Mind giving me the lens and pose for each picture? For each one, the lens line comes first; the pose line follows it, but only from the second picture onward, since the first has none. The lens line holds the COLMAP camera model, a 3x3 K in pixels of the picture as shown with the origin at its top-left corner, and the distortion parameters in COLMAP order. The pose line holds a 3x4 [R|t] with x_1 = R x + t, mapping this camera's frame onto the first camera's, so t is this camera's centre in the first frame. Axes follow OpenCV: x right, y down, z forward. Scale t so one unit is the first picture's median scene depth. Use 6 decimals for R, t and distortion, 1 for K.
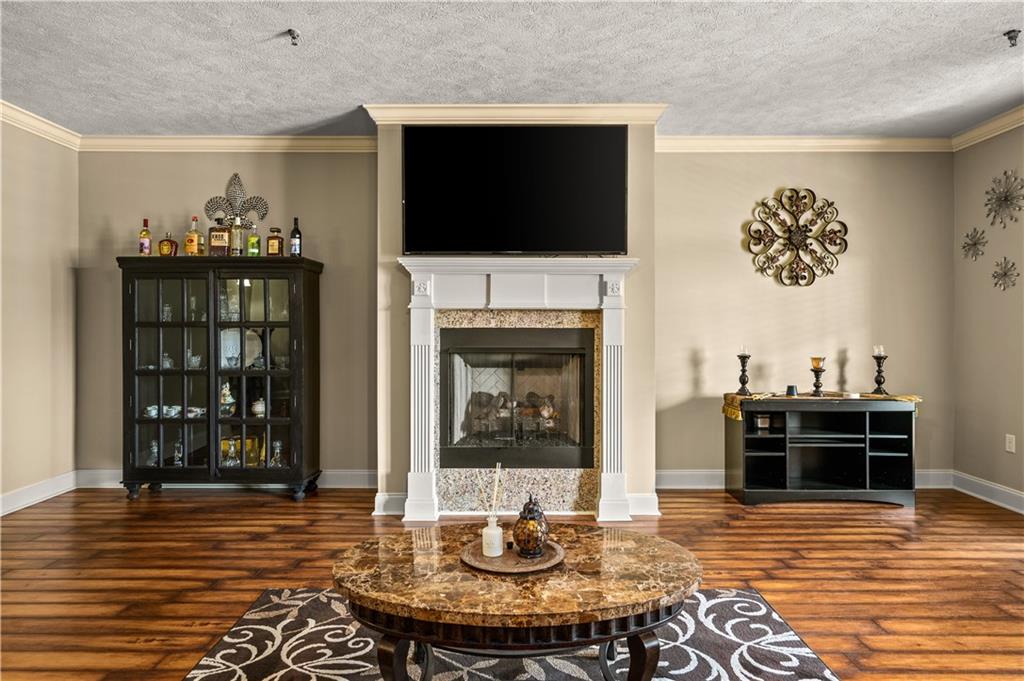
lens RADIAL K [[612.4, 0, 519.5], [0, 612.4, 332.8], [0, 0, 1]] dist [-0.001981, -0.000371]
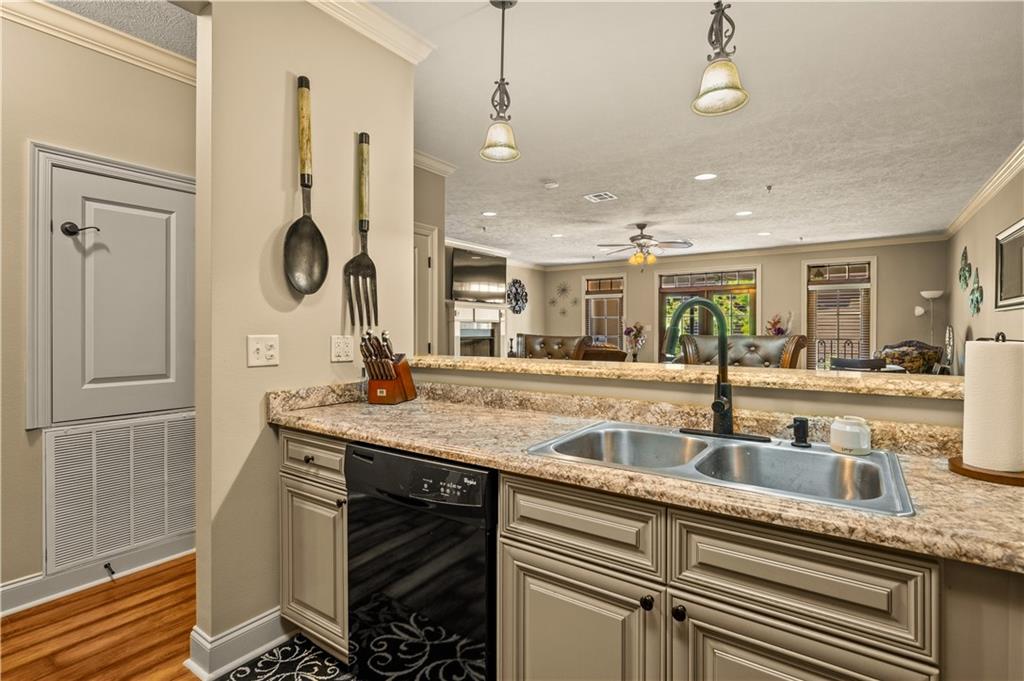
lens RADIAL K [[501.3, 0, 516.0], [0, 501.3, 326.6], [0, 0, 1]] dist [-0.000479, -0.000147]
pose [[0.585277, 0.000930, 0.810833, -1.662358], [0.009370, 0.999925, -0.007911, 0.000087], [-0.810779, 0.012228, 0.585224, -0.407625]]
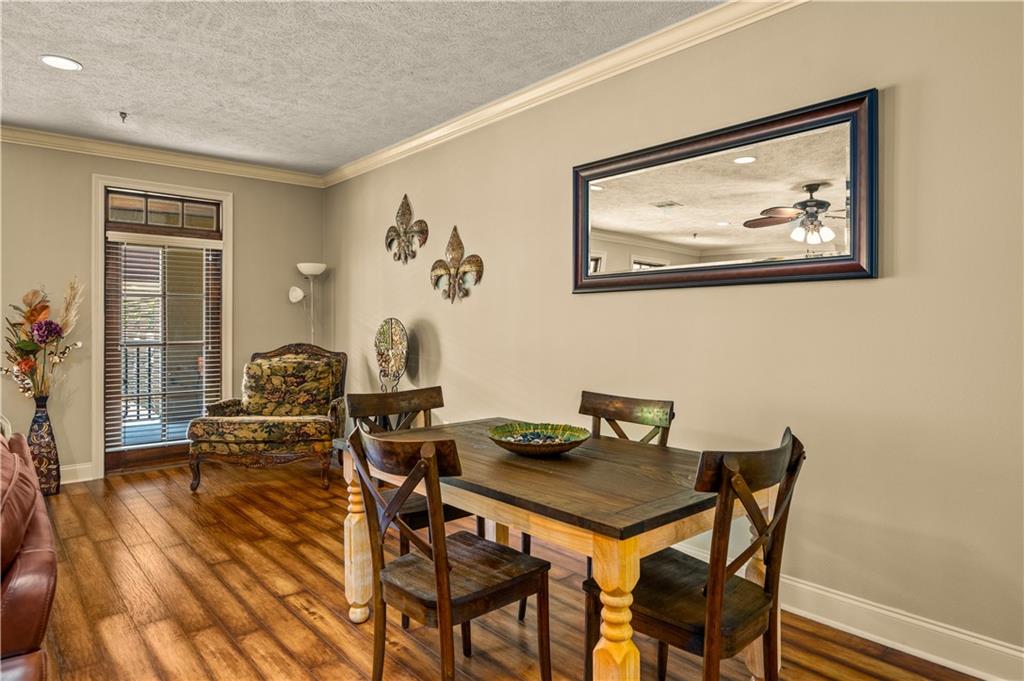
lens RADIAL K [[612.4, 0, 506.1], [0, 612.4, 322.9], [0, 0, 1]] dist [-0.001981, -0.000371]
pose [[-0.648878, 0.001363, 0.760891, -0.603686], [0.009278, 0.999938, 0.006121, 0.001950], [-0.760836, 0.011032, -0.648851, 0.026631]]
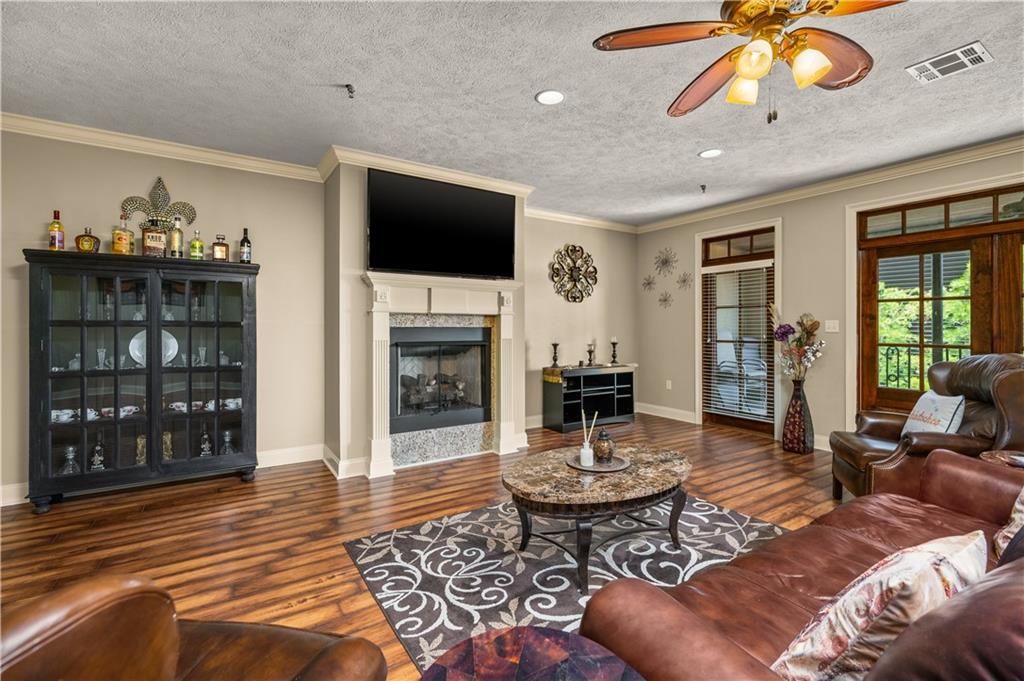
lens RADIAL K [[451.0, 0, 517.4], [0, 451.0, 326.4], [0, 0, 1]] dist [-0.000564, -0.001195]
pose [[0.837252, 0.000731, 0.546816, -0.428144], [0.004805, 0.999951, -0.008694, 0.000358], [-0.546795, 0.009906, 0.837208, 0.043434]]
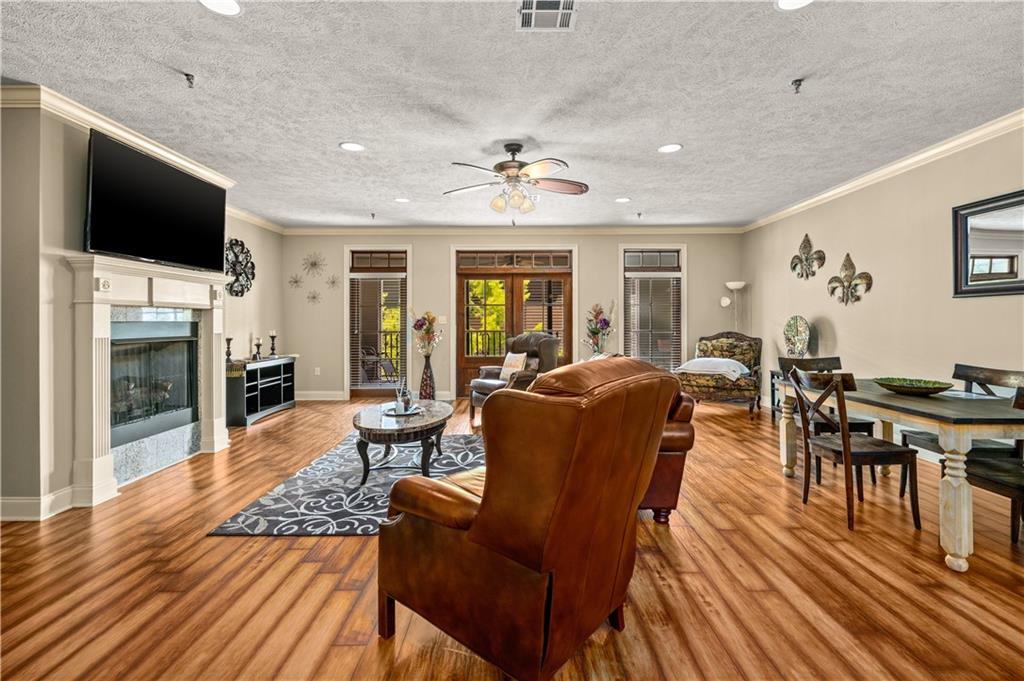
lens RADIAL K [[451.0, 0, 511.5], [0, 451.0, 315.8], [0, 0, 1]] dist [-0.000564, -0.001195]
pose [[0.012748, 0.010411, 0.999865, -0.915362], [0.013732, 0.999850, -0.010586, -0.000045], [-0.999824, 0.013865, 0.012603, 0.262242]]
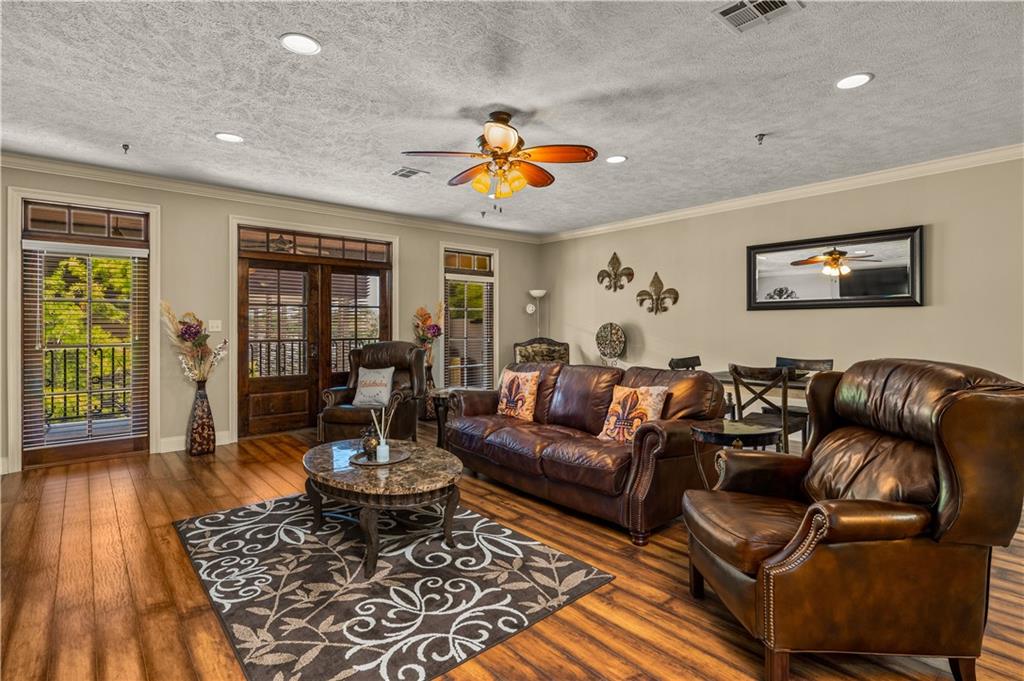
lens RADIAL K [[501.3, 0, 512.5], [0, 501.3, 326.6], [0, 0, 1]] dist [-0.000479, -0.000147]
pose [[-0.641953, -0.000638, 0.766743, -0.658643], [0.009297, 0.999920, 0.008616, -0.007423], [-0.766687, 0.012659, -0.641896, 0.799070]]
